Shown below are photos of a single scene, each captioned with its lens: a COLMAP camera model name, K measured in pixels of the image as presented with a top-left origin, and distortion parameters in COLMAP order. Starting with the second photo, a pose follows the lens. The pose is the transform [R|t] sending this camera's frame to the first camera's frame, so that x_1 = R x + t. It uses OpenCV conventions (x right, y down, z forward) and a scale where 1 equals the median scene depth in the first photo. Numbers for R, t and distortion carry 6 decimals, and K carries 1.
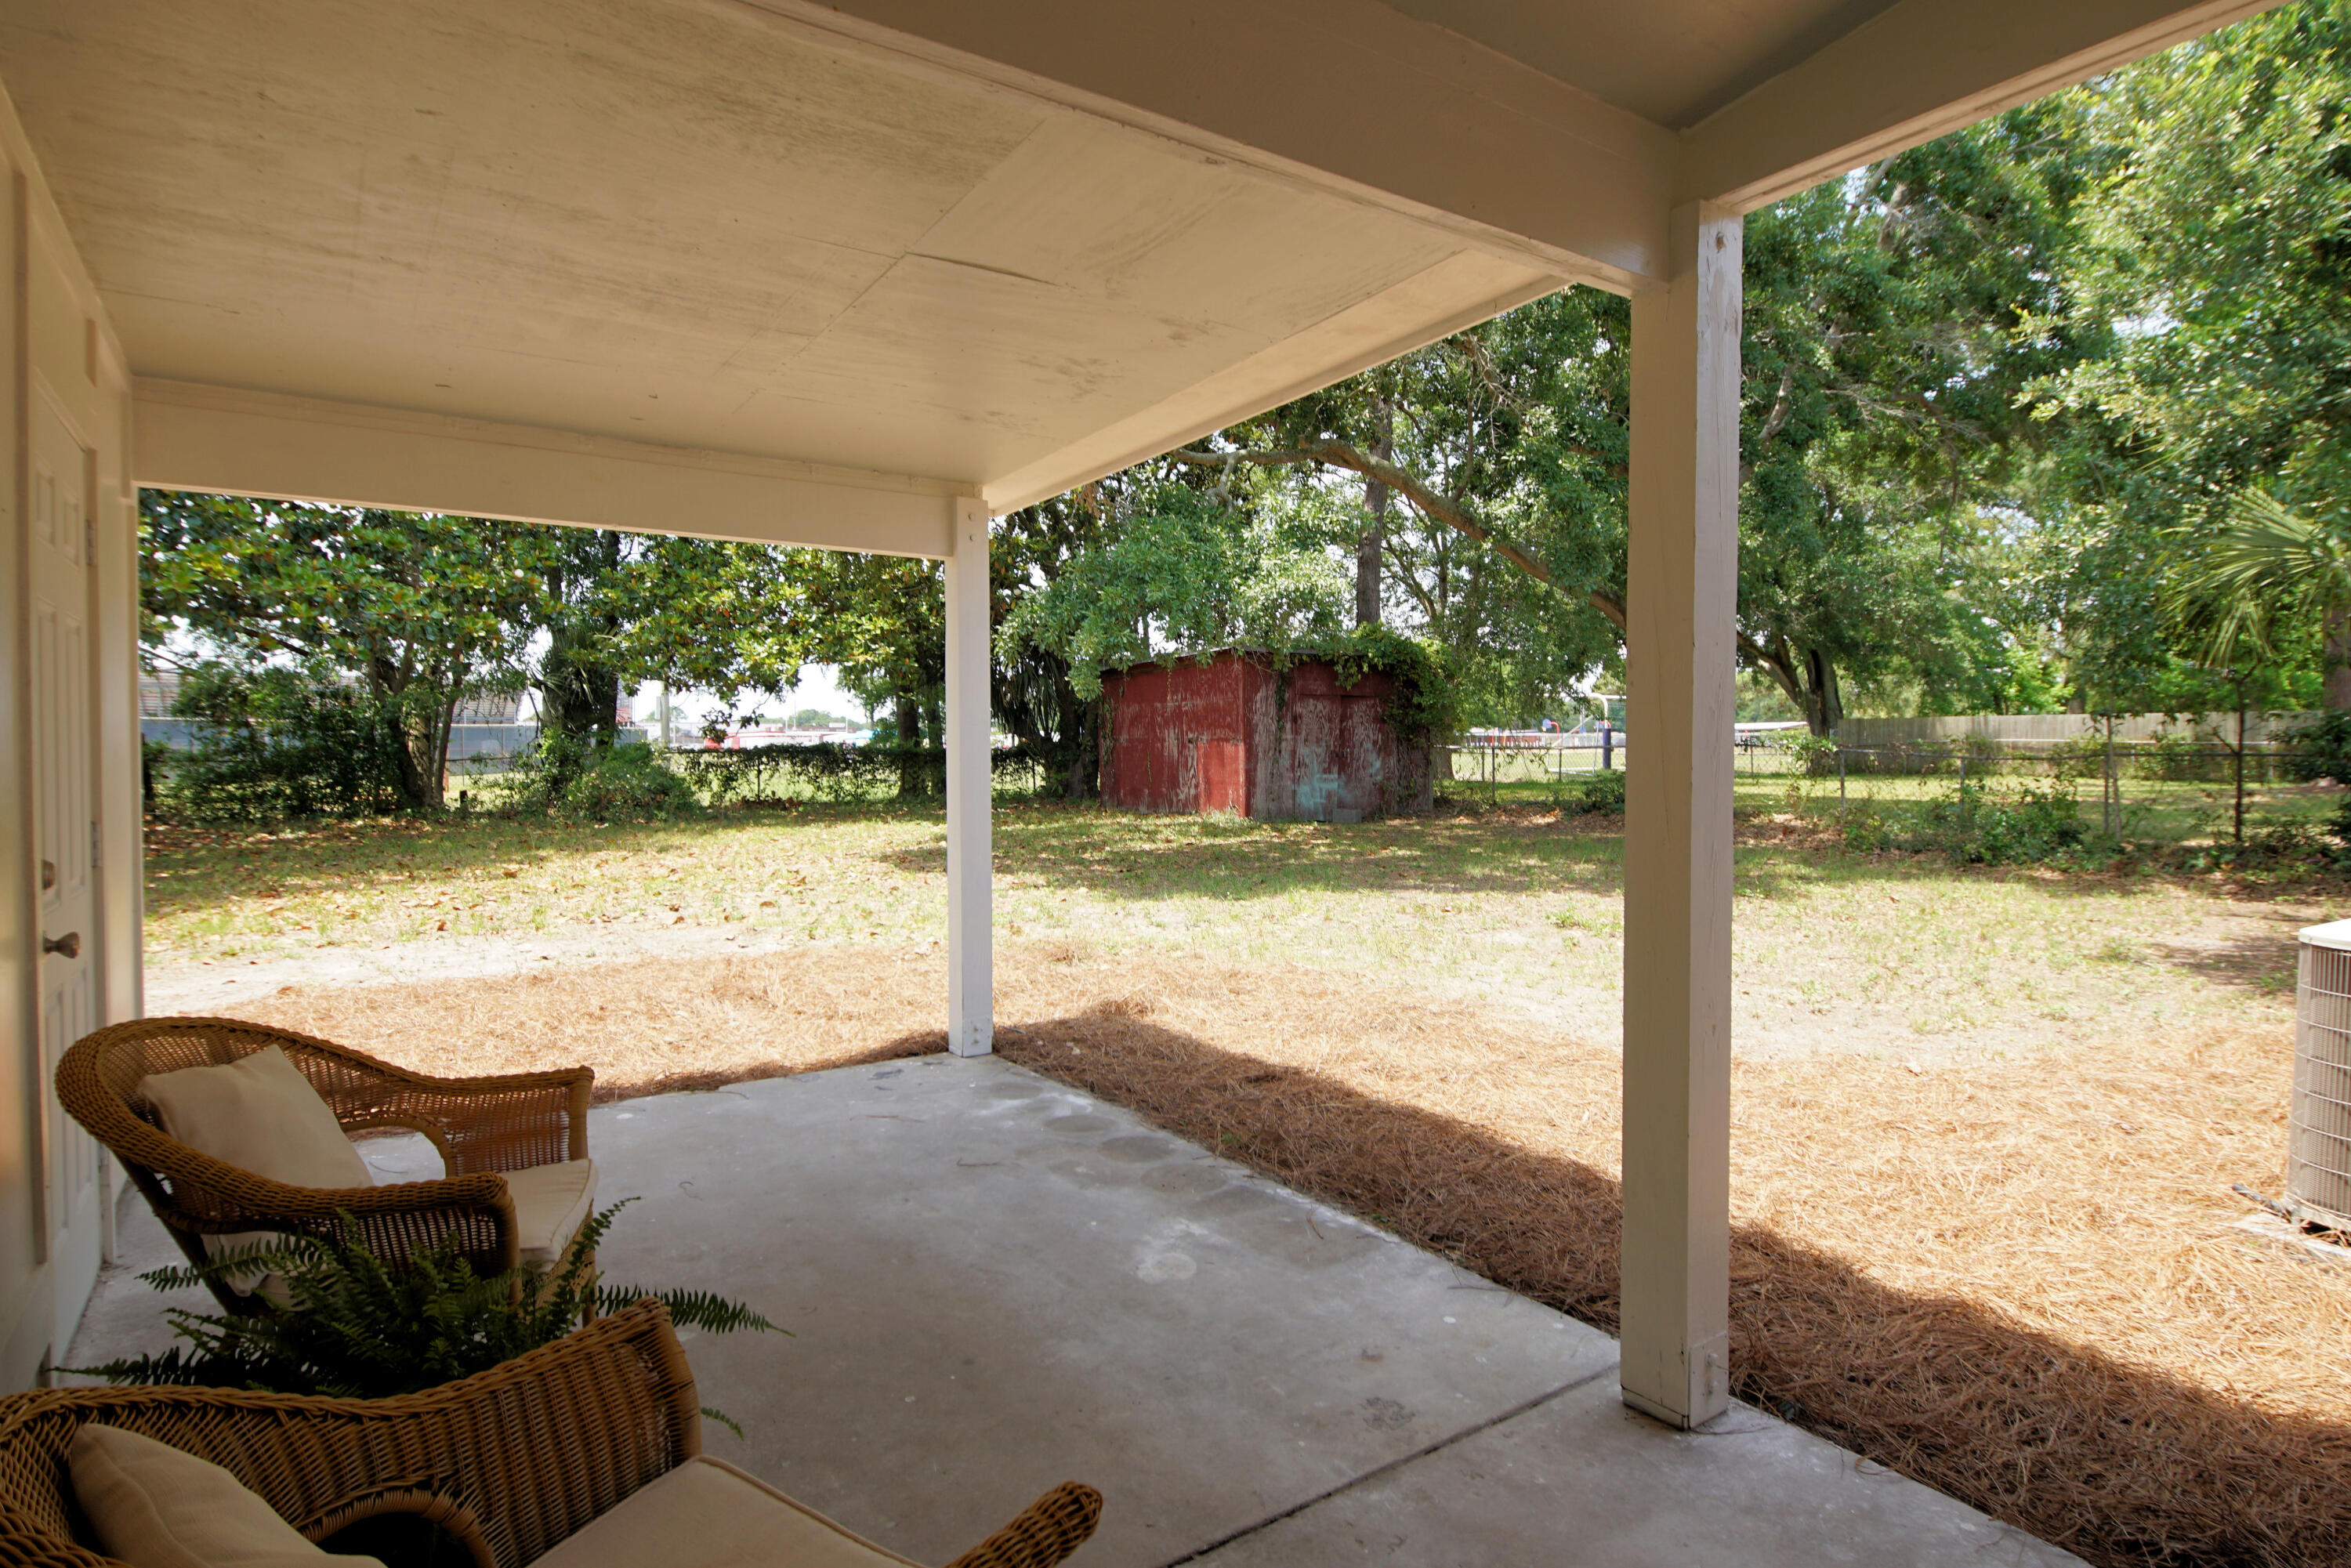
lens RADIAL K [[1257.4, 0, 1153.8], [0, 1257.4, 775.4], [0, 0, 1]] dist [0.037785, -0.041086]
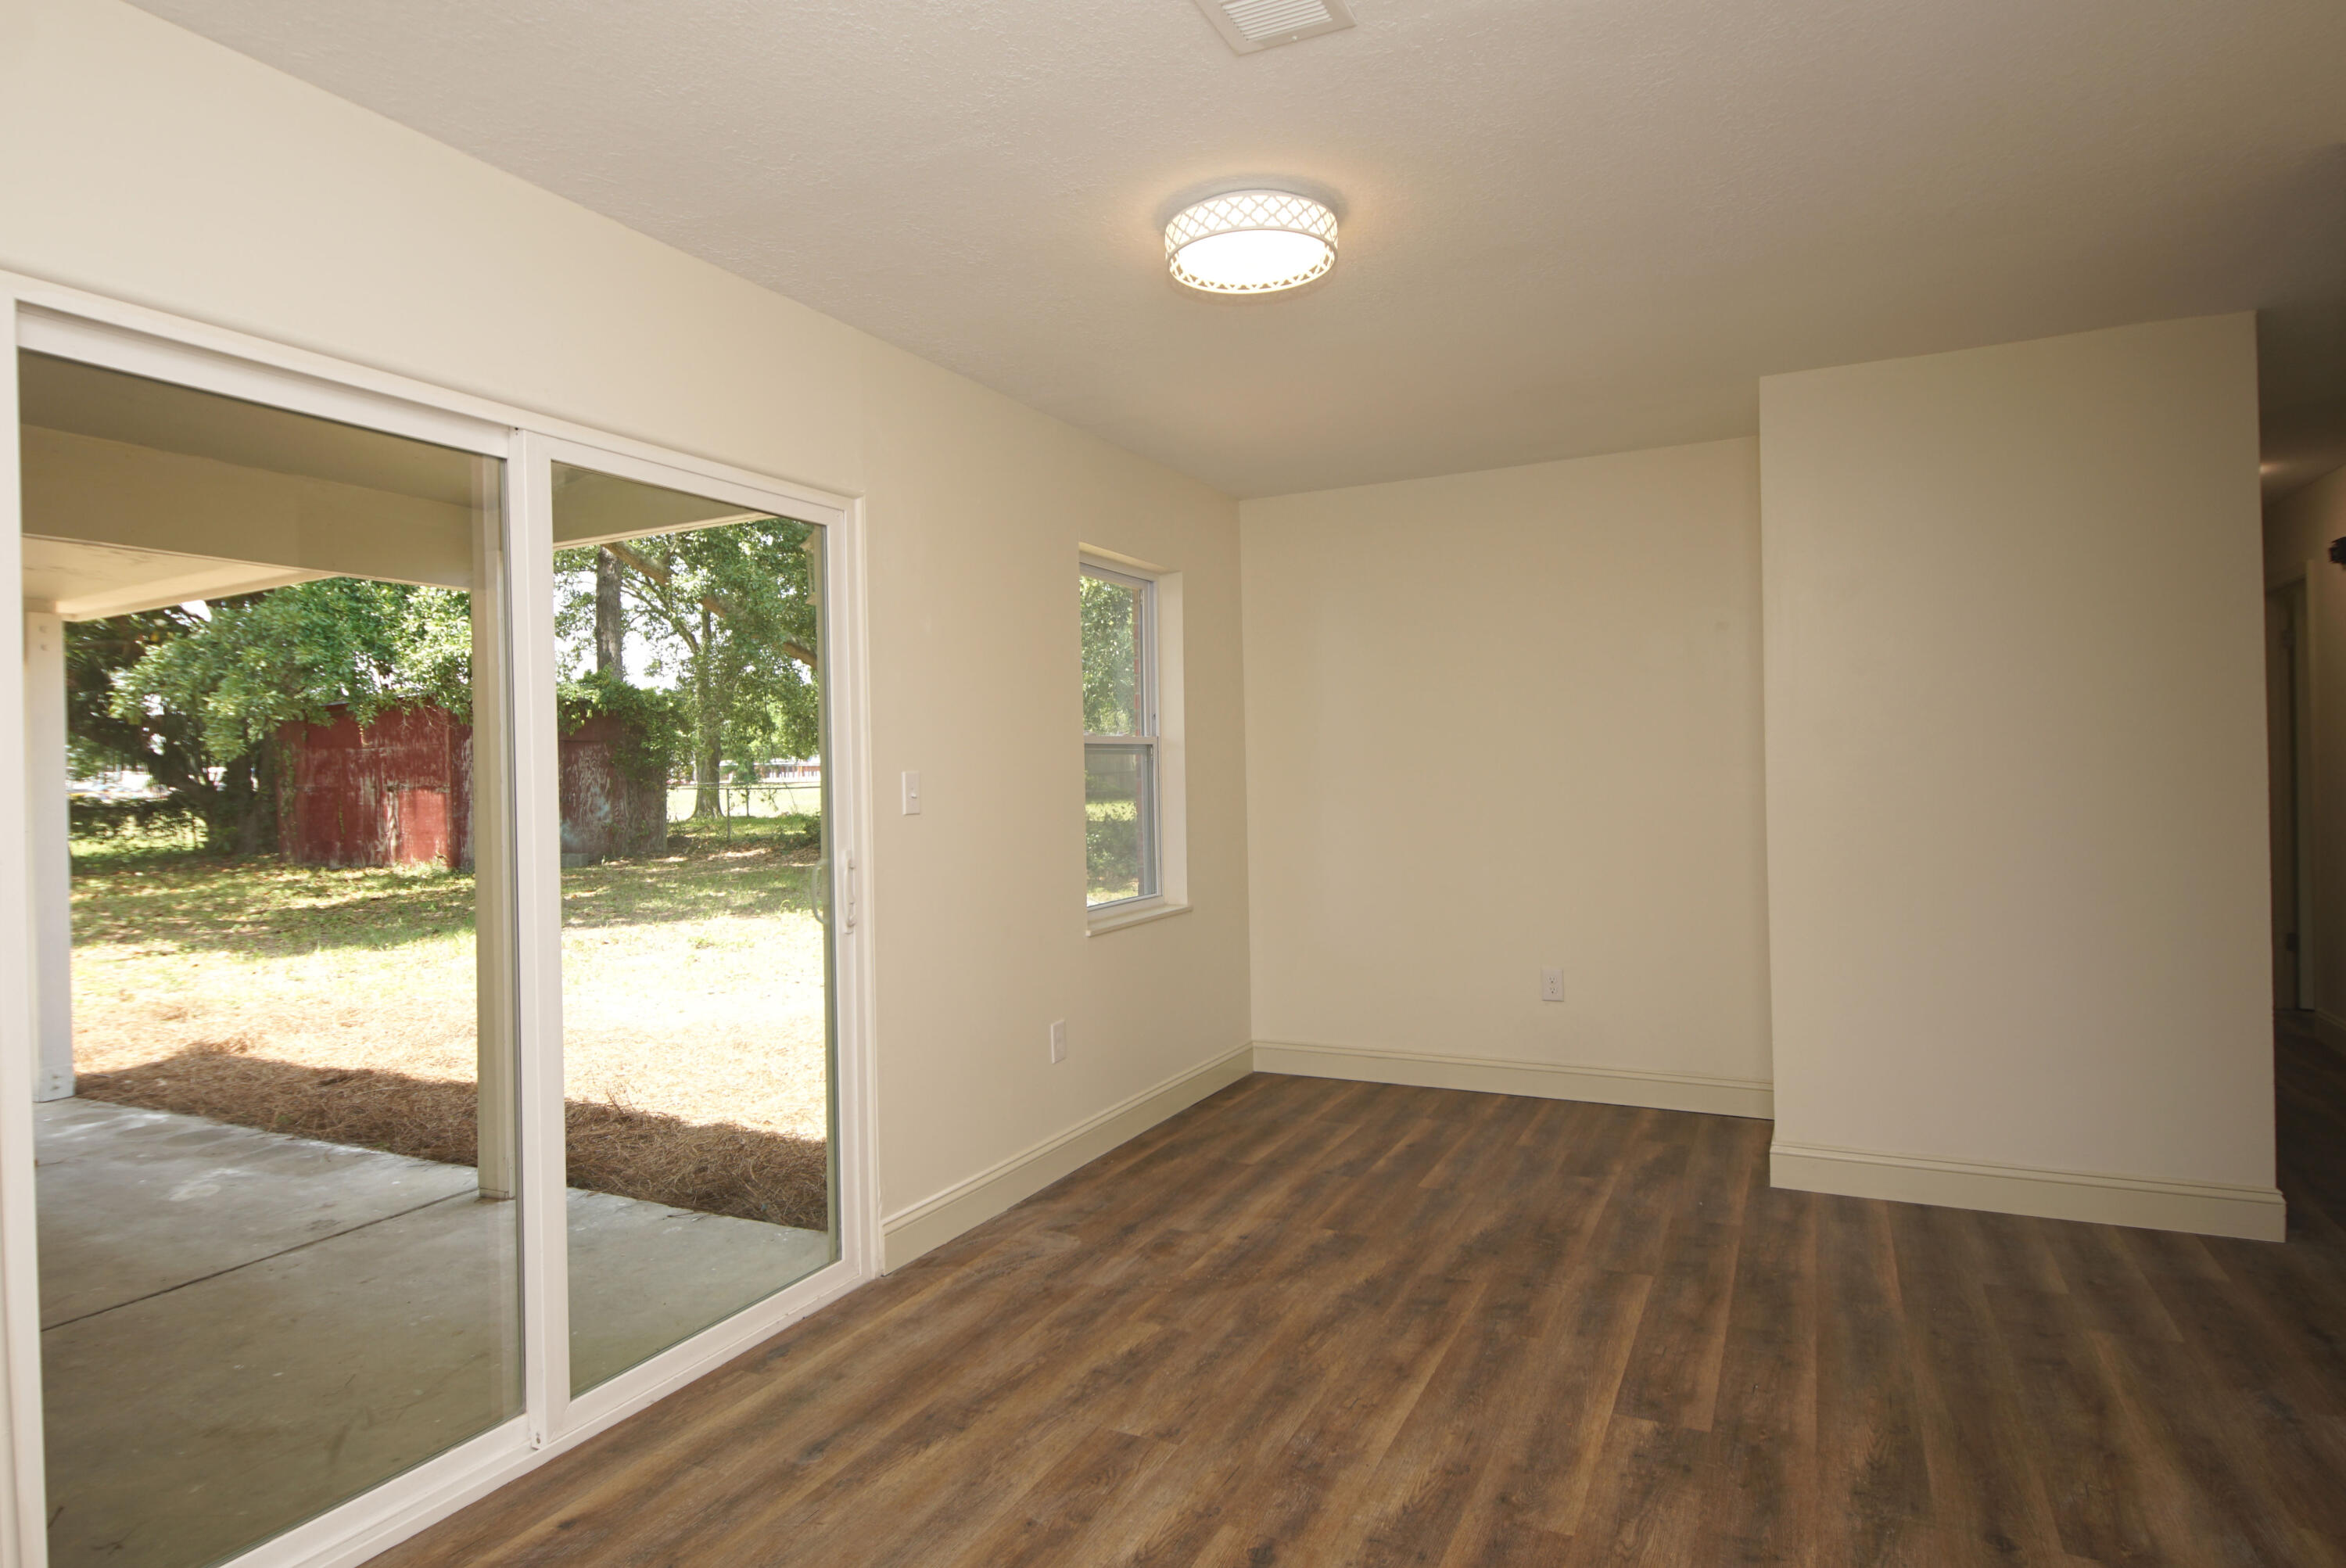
lens RADIAL K [[1303.7, 0, 1151.6], [0, 1303.7, 738.5], [0, 0, 1]] dist [0.048475, -0.045736]
pose [[0.867784, -0.002599, 0.496935, 0.063777], [0.028216, 0.998631, -0.044049, -0.010672], [-0.496141, 0.052246, 0.866669, -0.268592]]
